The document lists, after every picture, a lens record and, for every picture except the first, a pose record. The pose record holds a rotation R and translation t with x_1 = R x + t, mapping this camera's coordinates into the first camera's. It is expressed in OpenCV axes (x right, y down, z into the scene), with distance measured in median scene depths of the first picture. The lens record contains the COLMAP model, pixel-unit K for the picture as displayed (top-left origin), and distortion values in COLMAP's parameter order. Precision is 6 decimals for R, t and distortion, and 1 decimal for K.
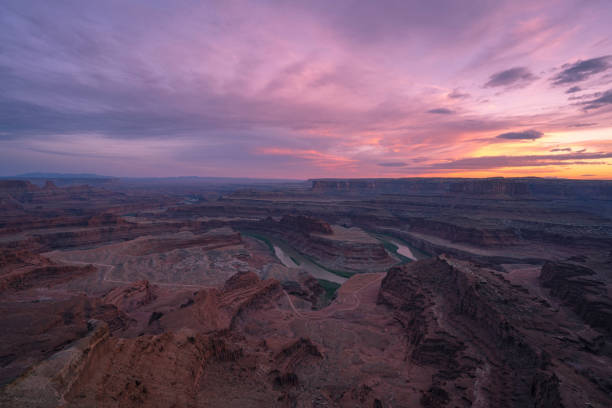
lens RADIAL K [[268.9, 0, 306.0], [0, 268.9, 204.0], [0, 0, 1]] dist [0.001533, 0.000214]
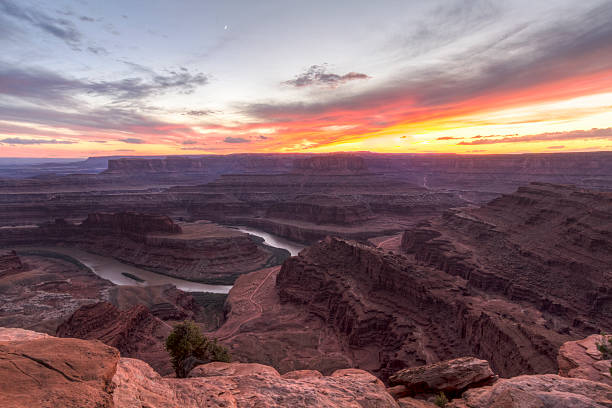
lens RADIAL K [[350.5, 0, 303.5], [0, 350.5, 211.1], [0, 0, 1]] dist [0.003771, 0.000074]
pose [[0.847848, -0.097813, 0.521140, -0.178418], [0.063907, 0.994524, 0.082692, -0.004596], [-0.526374, -0.036805, 0.849456, 0.028629]]
